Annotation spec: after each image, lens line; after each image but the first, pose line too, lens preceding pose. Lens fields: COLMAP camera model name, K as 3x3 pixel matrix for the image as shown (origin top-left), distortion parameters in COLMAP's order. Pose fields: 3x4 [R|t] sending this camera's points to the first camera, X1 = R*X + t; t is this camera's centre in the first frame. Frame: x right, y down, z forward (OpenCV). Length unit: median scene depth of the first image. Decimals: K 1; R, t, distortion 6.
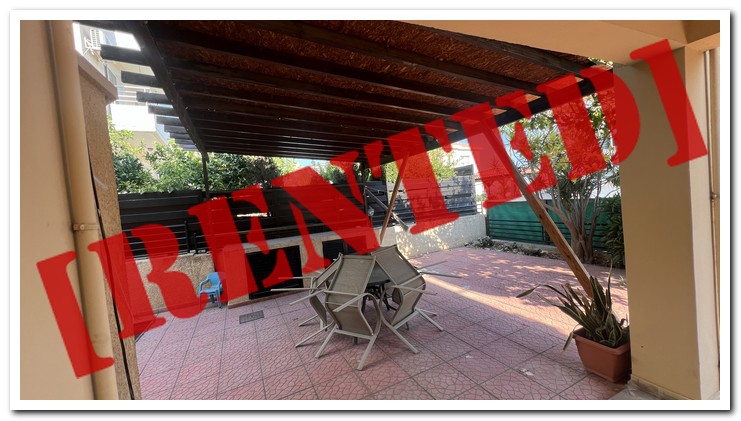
lens RADIAL K [[278.9, 0, 370.5], [0, 278.9, 210.5], [0, 0, 1]] dist [-0.001672, 0.000168]
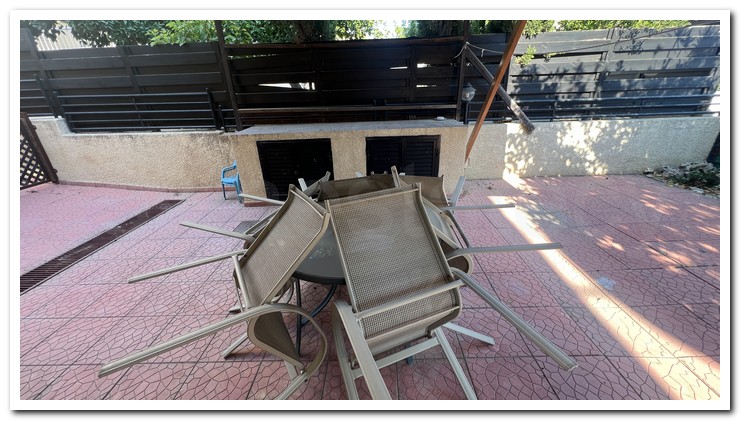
lens RADIAL K [[278.9, 0, 370.5], [0, 278.9, 210.5], [0, 0, 1]] dist [-0.001672, 0.000168]
pose [[0.893893, 0.235079, -0.381698, 0.093730], [-0.063110, 0.908984, 0.412027, -0.000103], [0.443816, -0.344219, 0.827370, 0.316415]]
